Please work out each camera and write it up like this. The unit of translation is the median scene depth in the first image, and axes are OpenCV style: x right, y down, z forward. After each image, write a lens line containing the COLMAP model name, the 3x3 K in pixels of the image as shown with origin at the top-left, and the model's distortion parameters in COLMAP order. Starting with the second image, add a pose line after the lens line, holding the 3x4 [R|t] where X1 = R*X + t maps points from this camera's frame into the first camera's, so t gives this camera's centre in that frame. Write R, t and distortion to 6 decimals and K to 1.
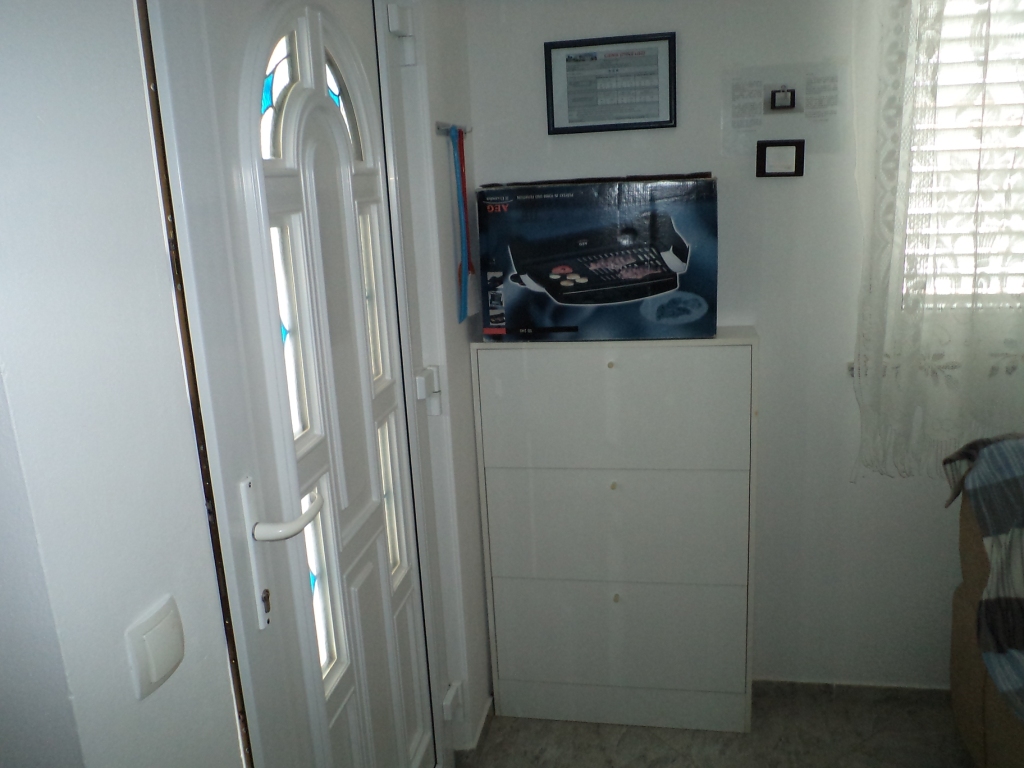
lens RADIAL K [[834.3, 0, 509.5], [0, 834.3, 387.7], [0, 0, 1]] dist [-0.057887, 0.022805]
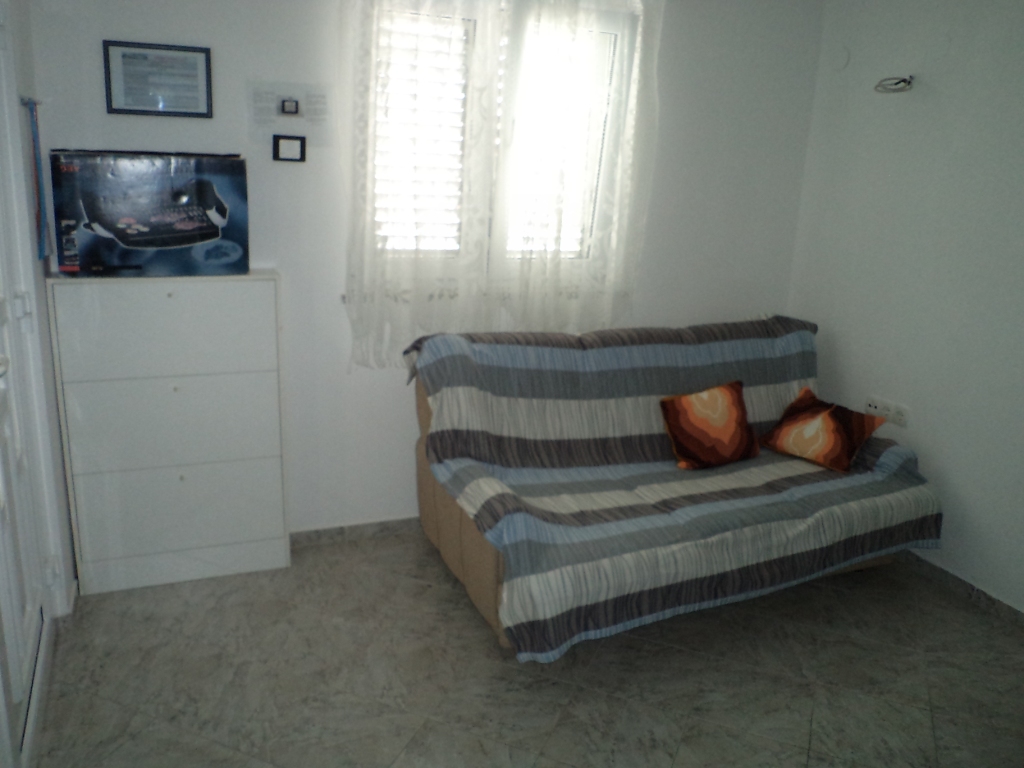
lens RADIAL K [[834.3, 0, 514.9], [0, 834.3, 383.7], [0, 0, 1]] dist [-0.057887, 0.022805]
pose [[0.831441, -0.056898, 0.552692, -0.158488], [0.046608, 0.998379, 0.032666, 0.098121], [-0.553654, -0.001400, 0.832745, -0.399099]]
